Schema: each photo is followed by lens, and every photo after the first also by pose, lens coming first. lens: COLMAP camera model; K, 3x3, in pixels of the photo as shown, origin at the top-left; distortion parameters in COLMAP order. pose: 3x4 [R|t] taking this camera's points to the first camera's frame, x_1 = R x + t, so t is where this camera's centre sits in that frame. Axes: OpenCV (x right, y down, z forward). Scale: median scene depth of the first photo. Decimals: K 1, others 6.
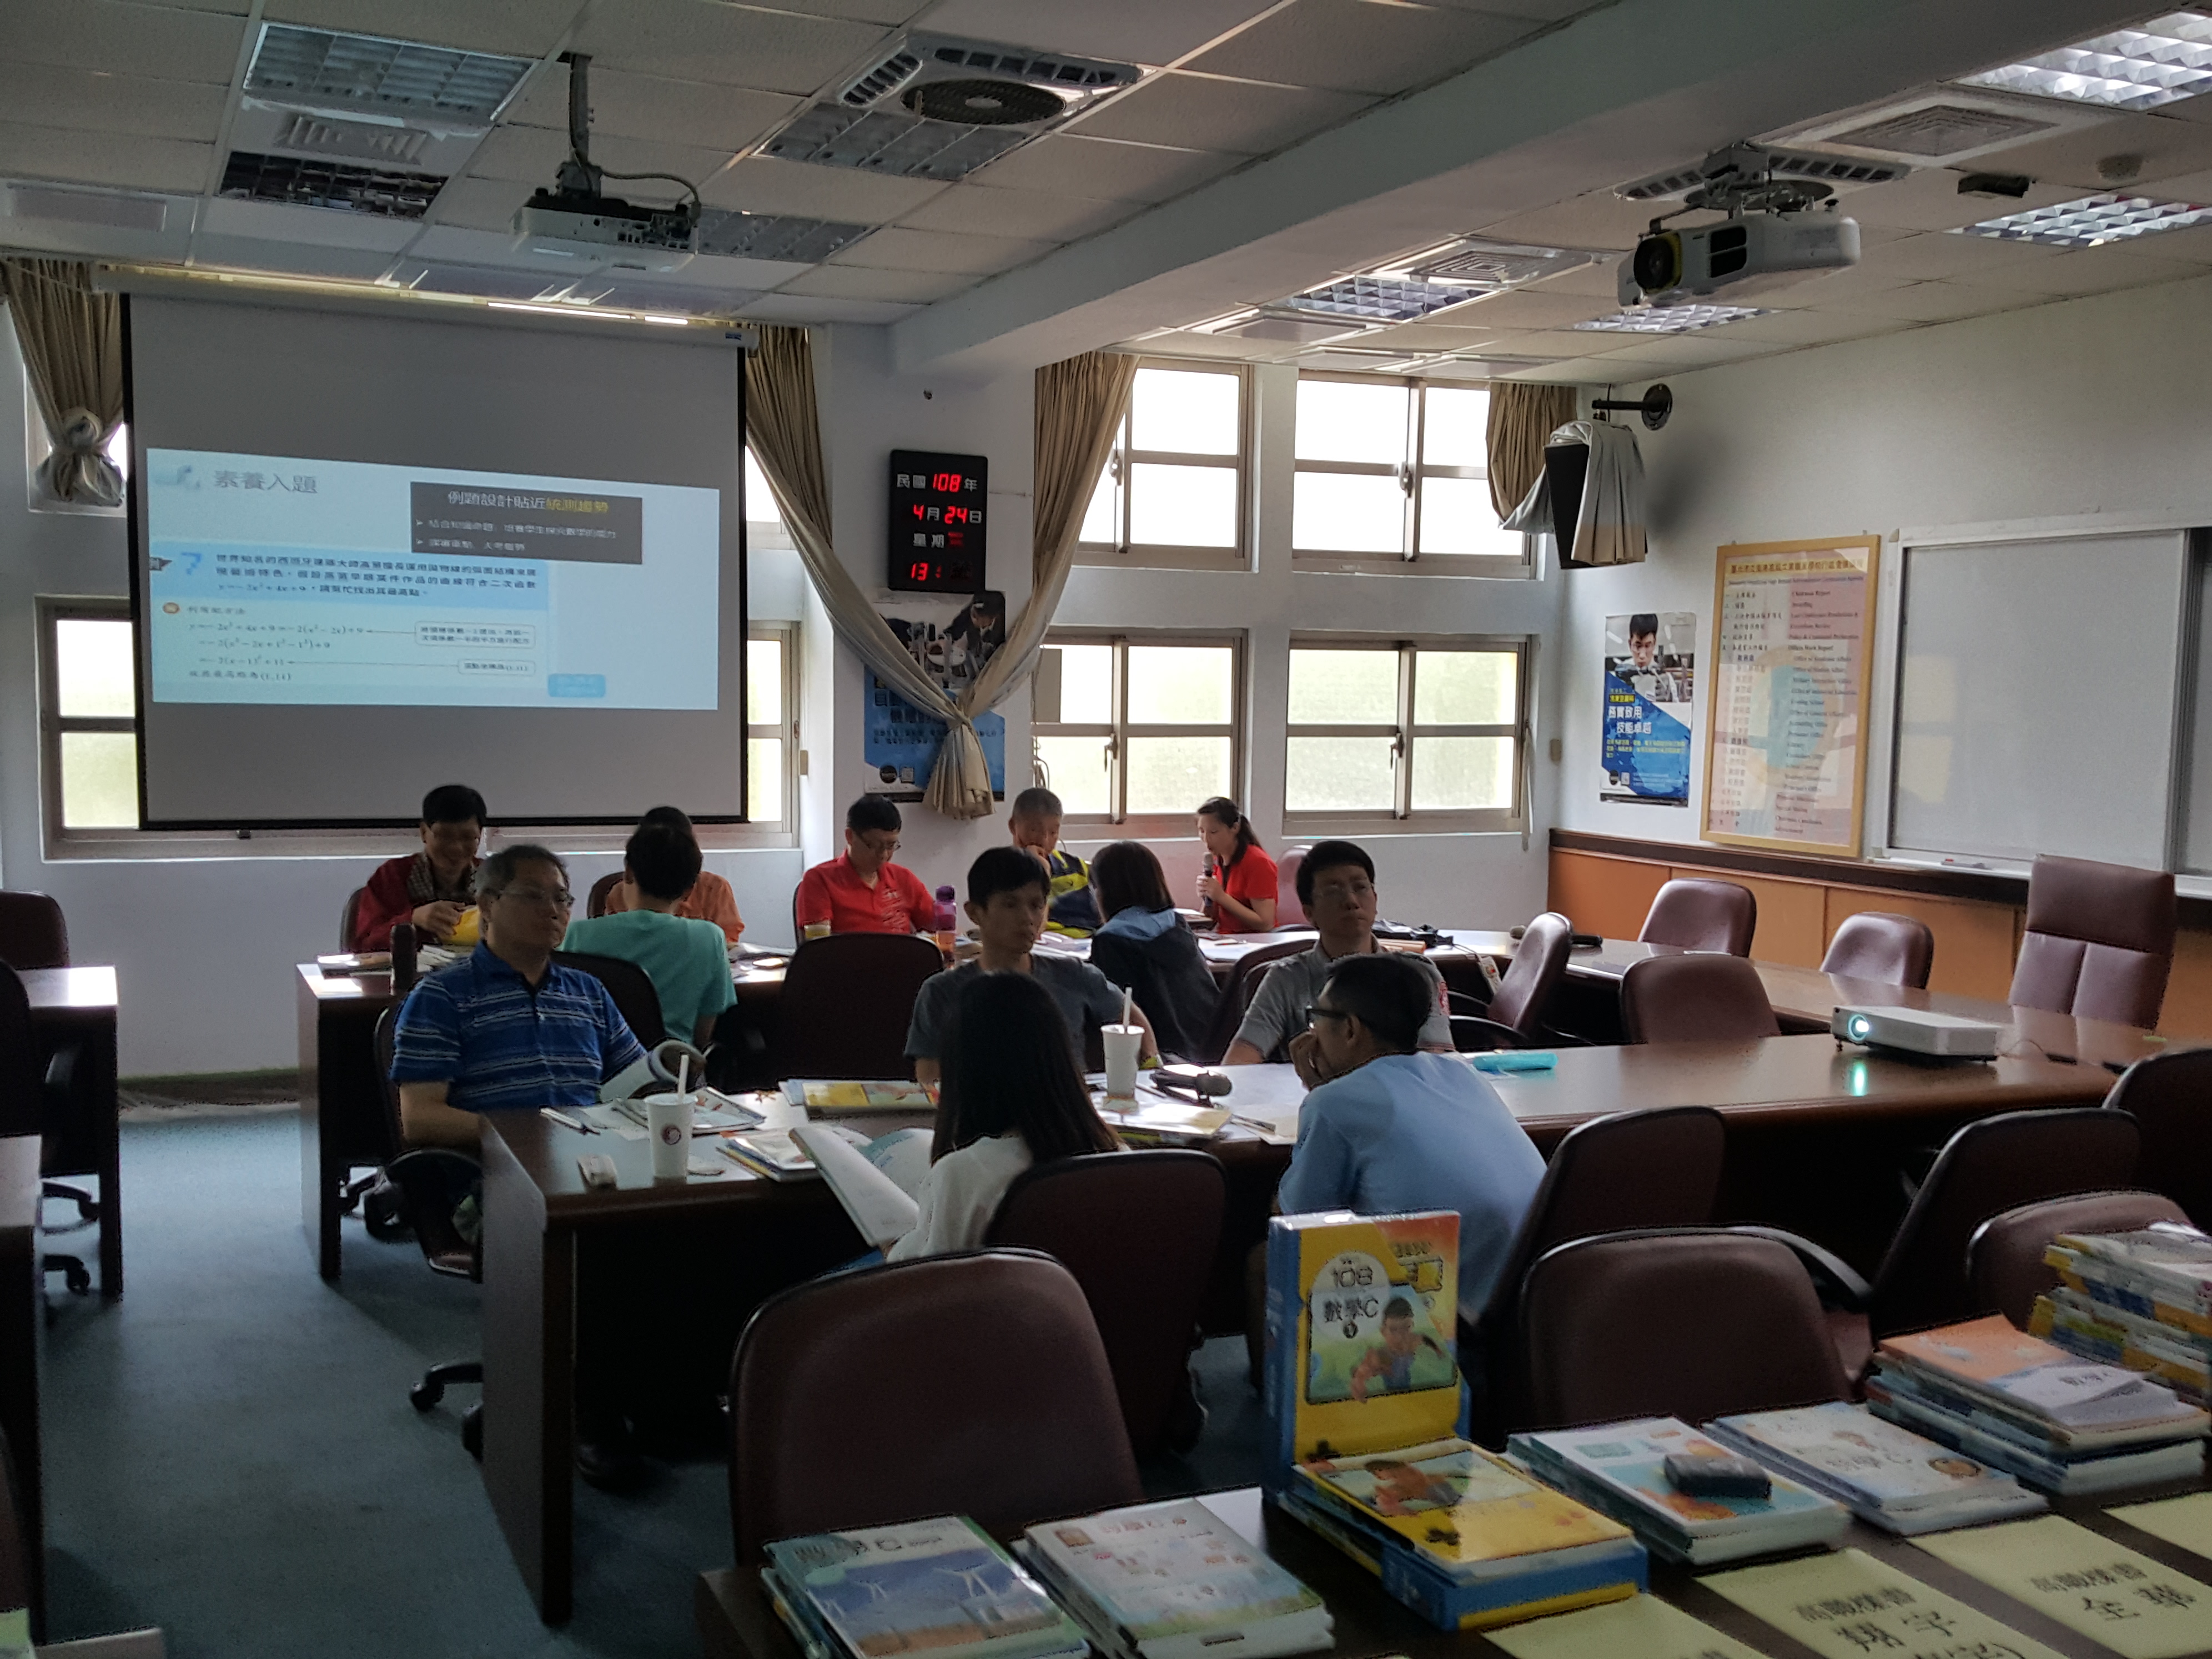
lens RADIAL K [[2127.2, 0, 1053.2], [0, 2127.2, 914.5], [0, 0, 1]] dist [0.178234, -0.319333]
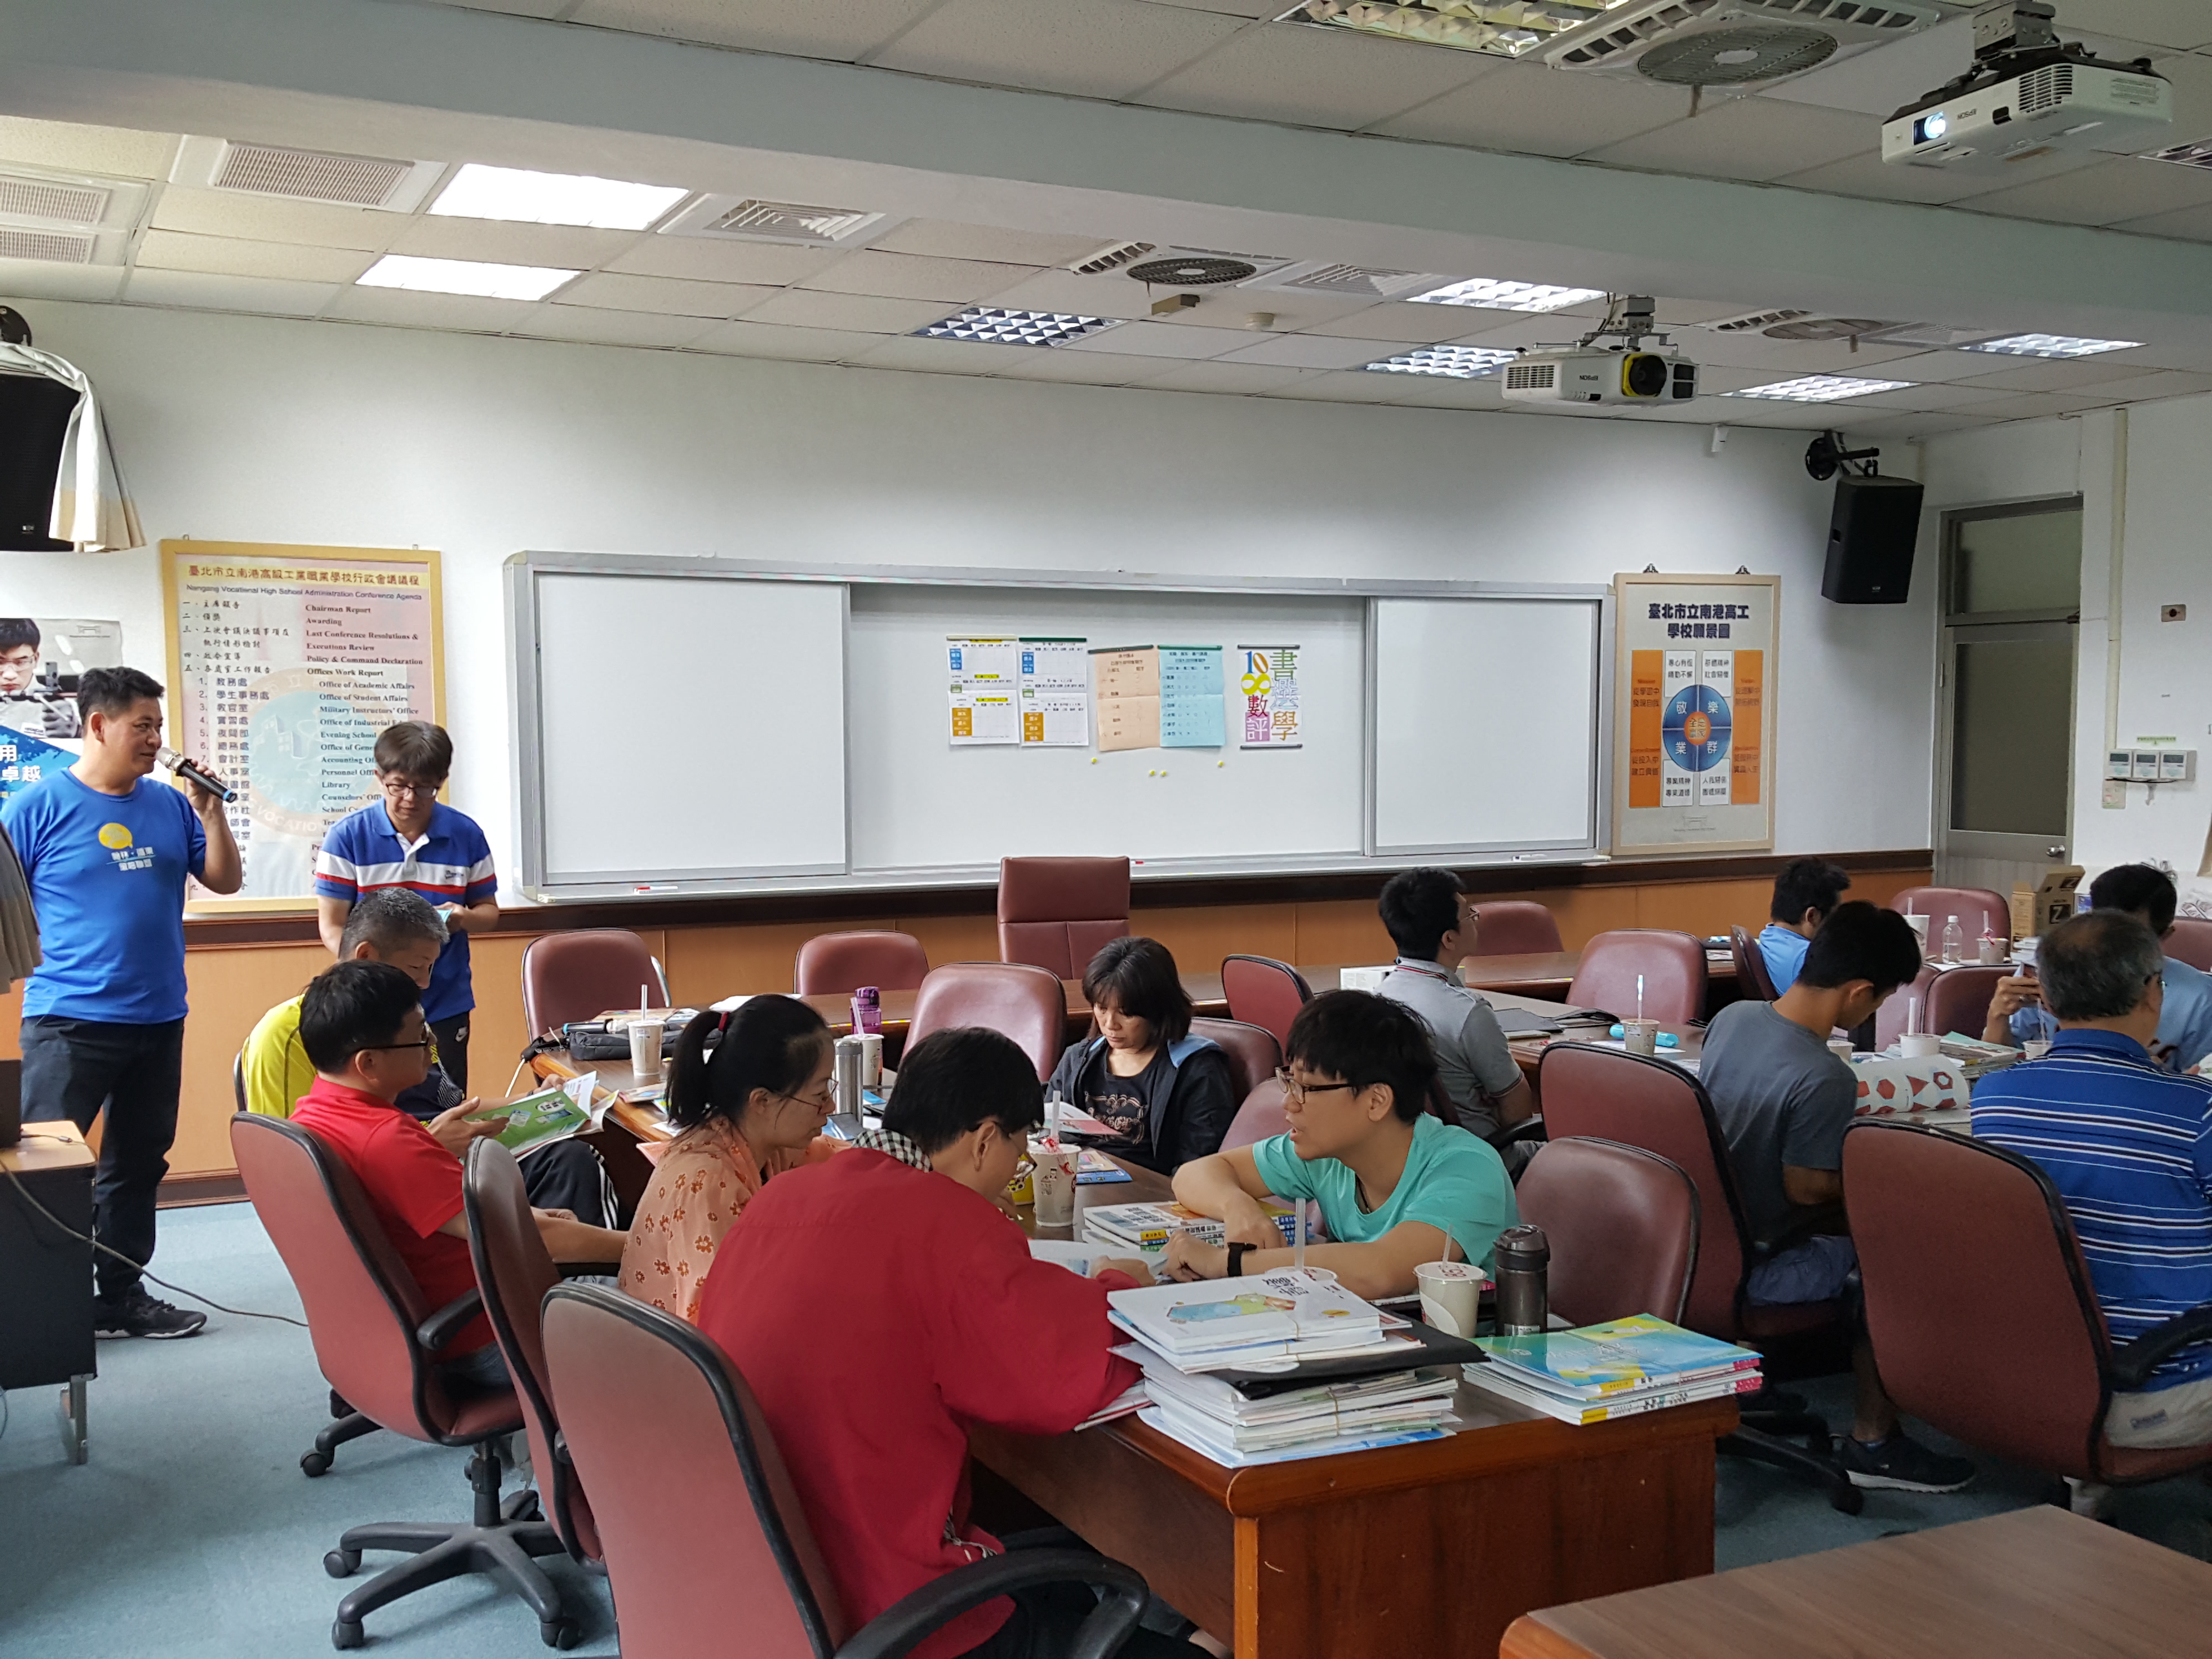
lens RADIAL K [[2127.2, 0, 1053.2], [0, 2127.2, 914.5], [0, 0, 1]] dist [0.178234, -0.319333]
pose [[-0.031246, -0.103736, 0.994114, -0.527086], [0.111729, 0.988003, 0.106610, -0.088571], [-0.993247, 0.114403, -0.019281, 0.751704]]
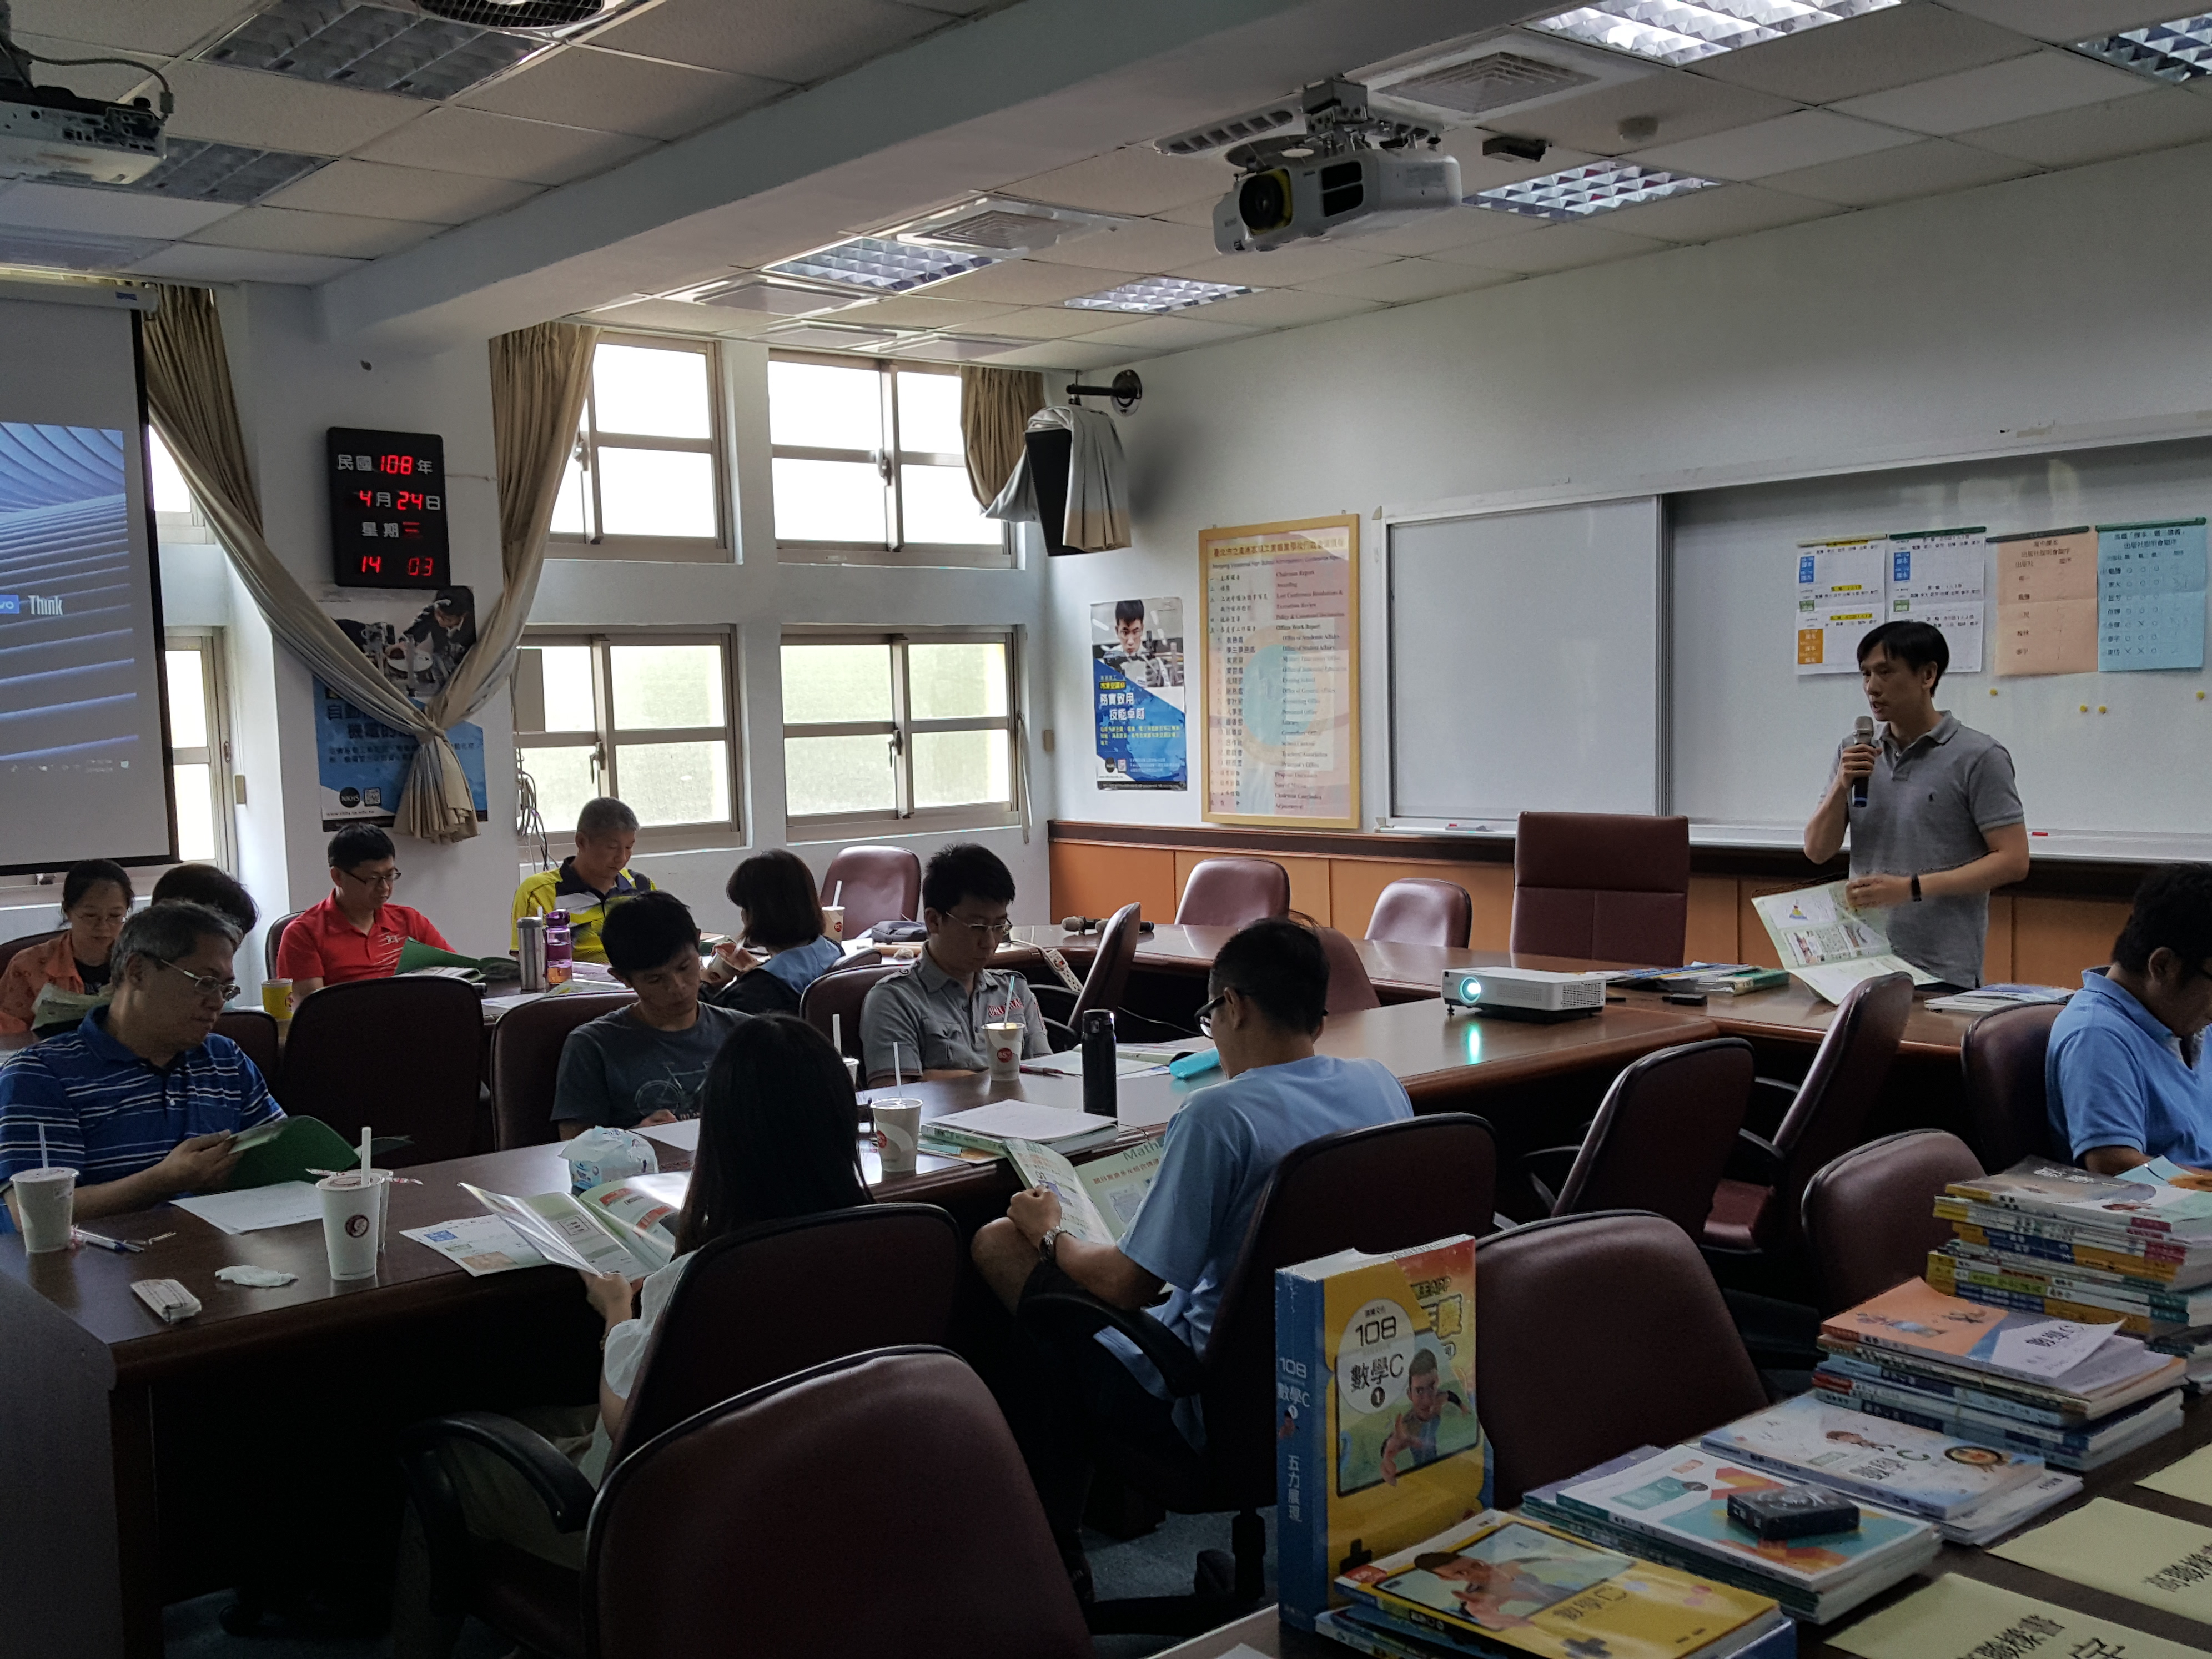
lens RADIAL K [[2127.2, 0, 1053.2], [0, 2127.2, 914.5], [0, 0, 1]] dist [0.178234, -0.319333]
pose [[0.957633, -0.070842, 0.279142, -0.051797], [0.072775, 0.997342, 0.003445, 0.000092], [-0.278644, 0.017016, 0.960244, 0.068105]]
